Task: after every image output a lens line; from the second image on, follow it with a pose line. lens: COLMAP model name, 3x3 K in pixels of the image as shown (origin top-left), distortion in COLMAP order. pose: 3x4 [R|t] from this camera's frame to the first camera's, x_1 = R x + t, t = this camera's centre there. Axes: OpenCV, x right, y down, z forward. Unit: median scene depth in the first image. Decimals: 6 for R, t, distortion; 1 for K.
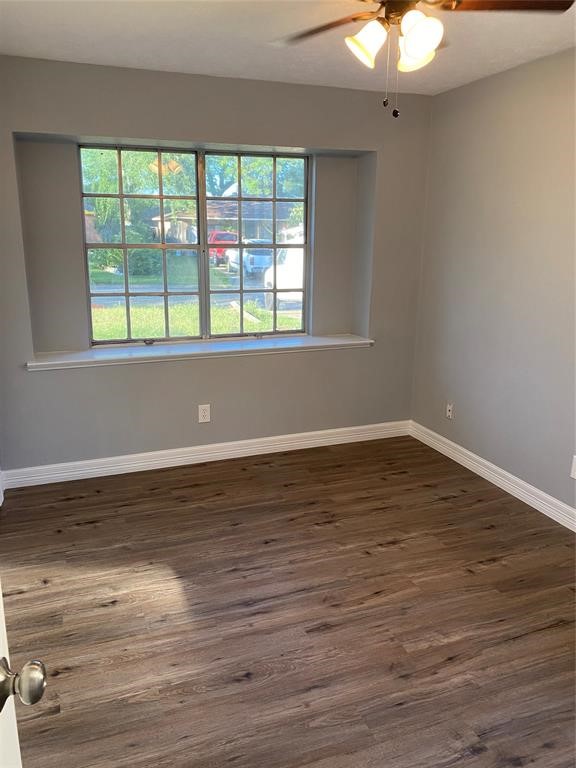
lens RADIAL K [[600.6, 0, 280.7], [0, 600.6, 386.7], [0, 0, 1]] dist [0.071657, -0.078571]
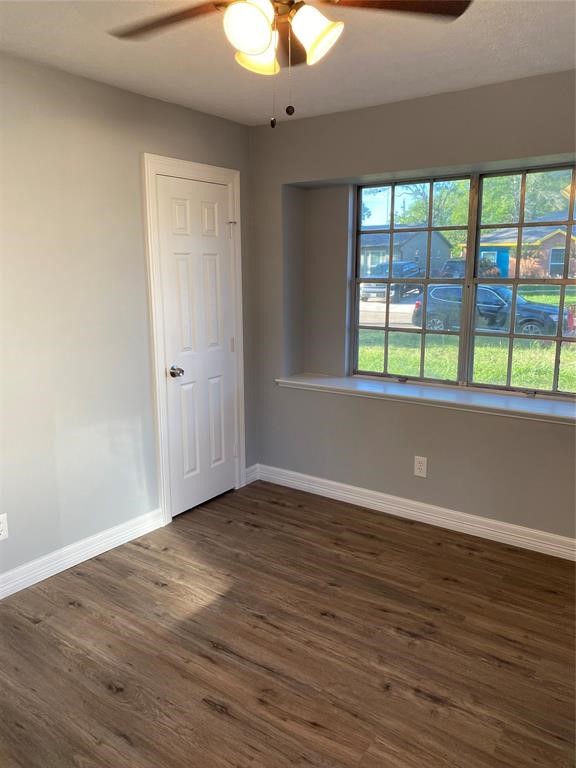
lens RADIAL K [[600.6, 0, 280.7], [0, 600.6, 386.7], [0, 0, 1]] dist [0.071657, -0.078571]
pose [[0.539935, 0.155600, -0.827199, 0.594249], [-0.199335, 0.978446, 0.053938, -0.096043], [0.817762, 0.135766, 0.559314, 0.392049]]
